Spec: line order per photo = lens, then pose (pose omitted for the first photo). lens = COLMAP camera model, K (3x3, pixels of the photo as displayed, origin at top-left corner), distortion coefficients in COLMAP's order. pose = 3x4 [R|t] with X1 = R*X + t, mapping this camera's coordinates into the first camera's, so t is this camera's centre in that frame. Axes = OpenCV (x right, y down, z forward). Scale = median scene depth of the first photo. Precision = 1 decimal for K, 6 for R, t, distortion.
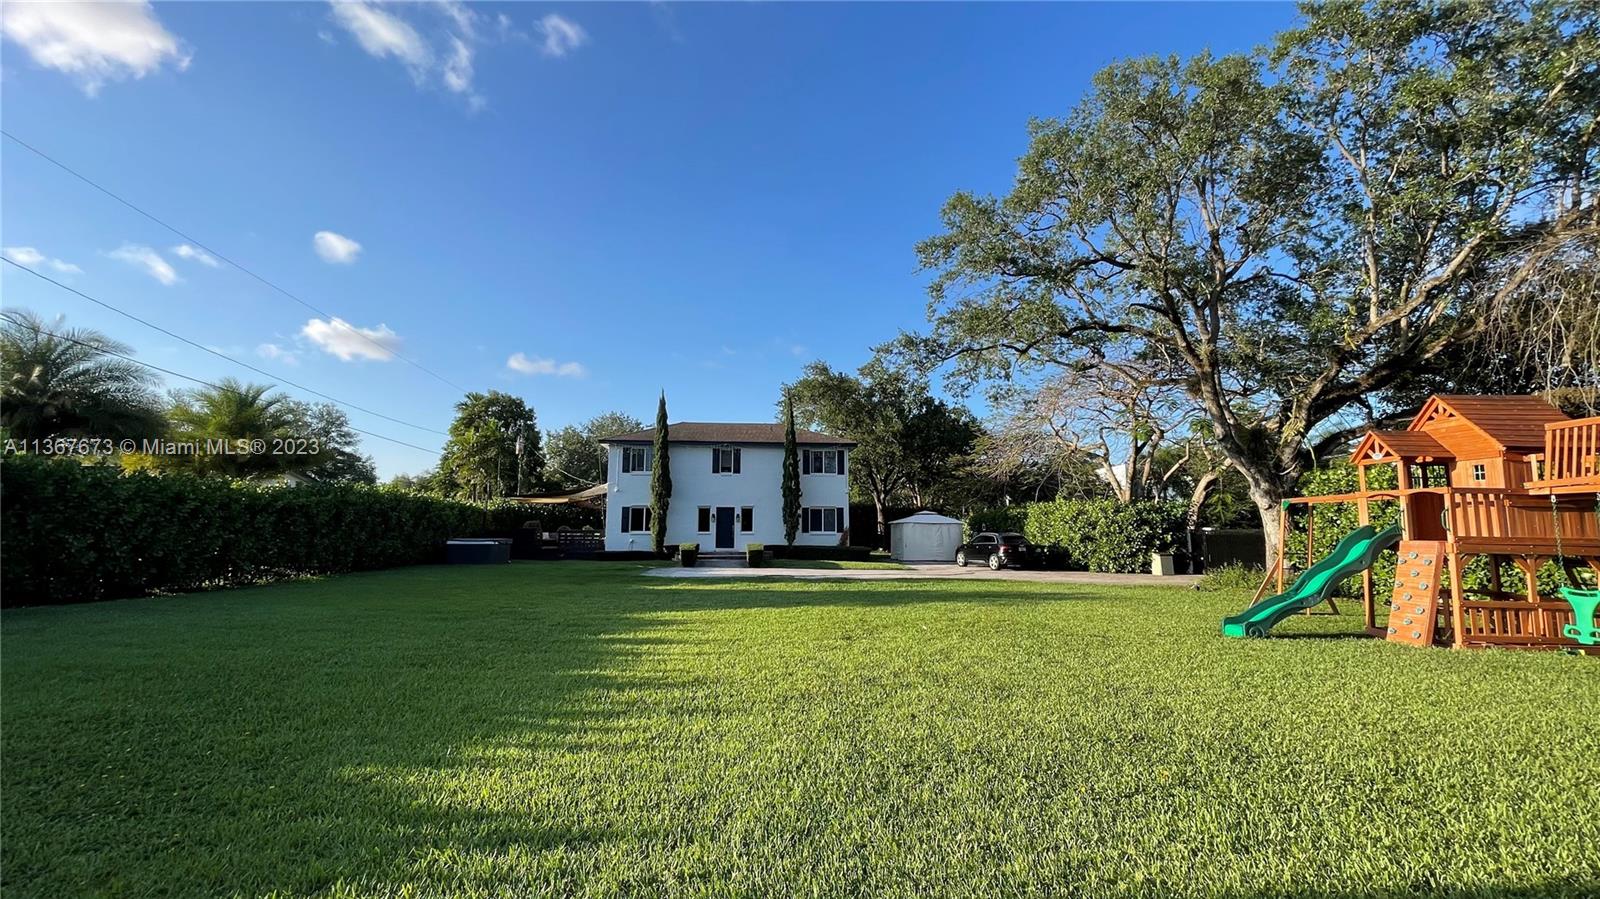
lens RADIAL K [[641.1, 0, 799.8], [0, 641.1, 457.6], [0, 0, 1]] dist [0.025456, 0.000114]
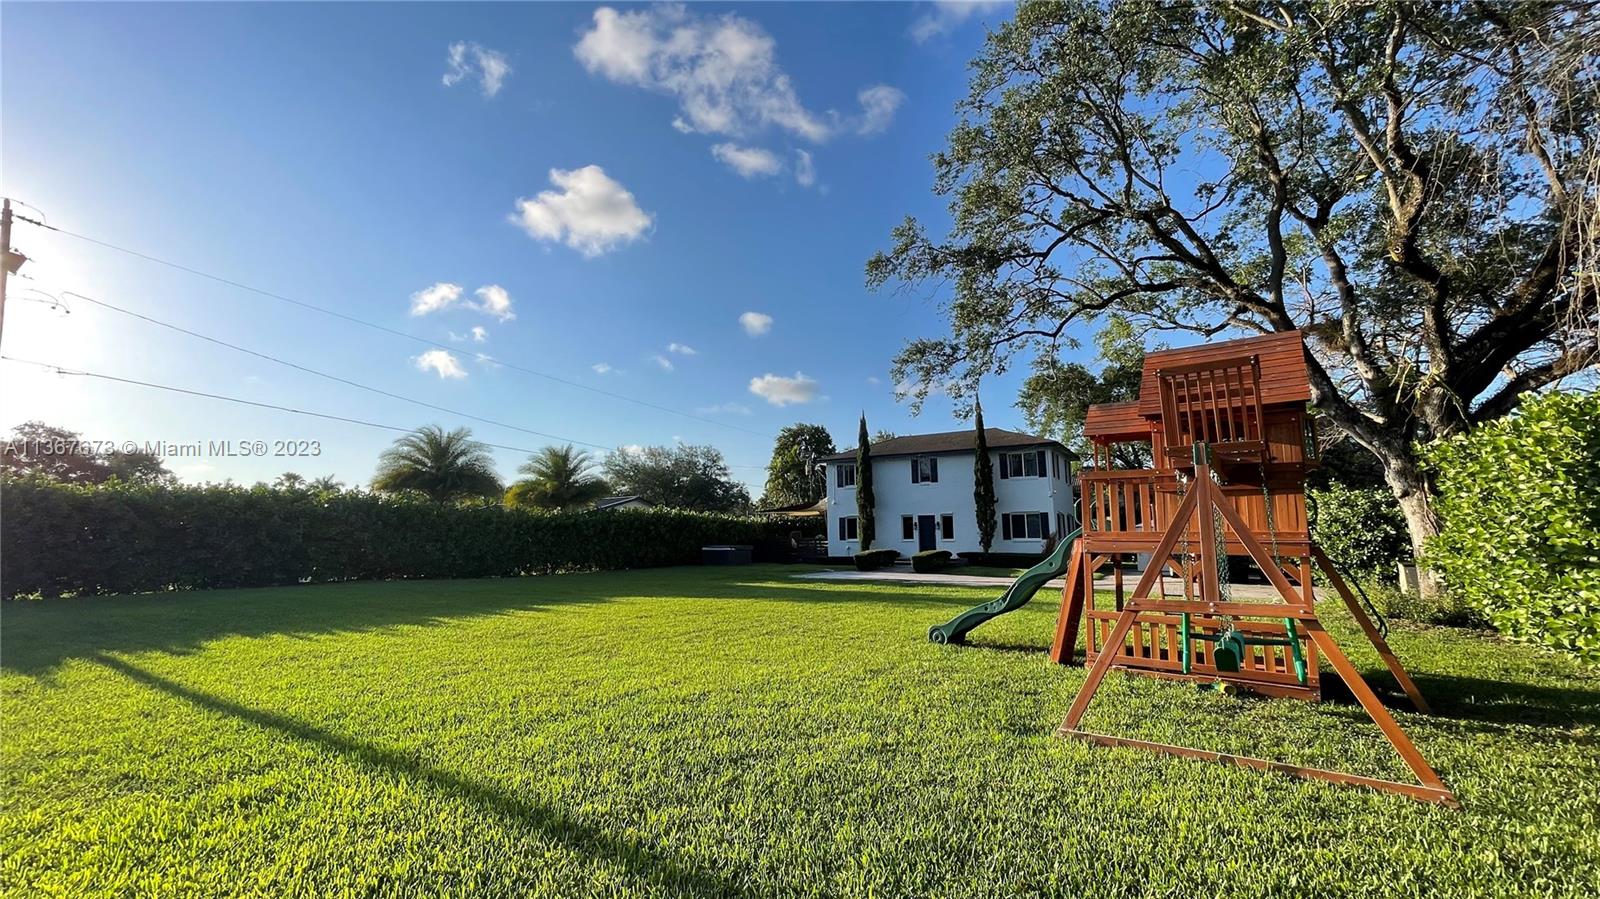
lens RADIAL K [[645.2, 0, 805.6], [0, 645.2, 439.4], [0, 0, 1]] dist [-0.000374, -0.000067]
pose [[0.810245, -0.098691, -0.577723, 0.341864], [0.074728, 0.995071, -0.065182, 0.008379], [0.581308, 0.009641, 0.813626, 0.035910]]
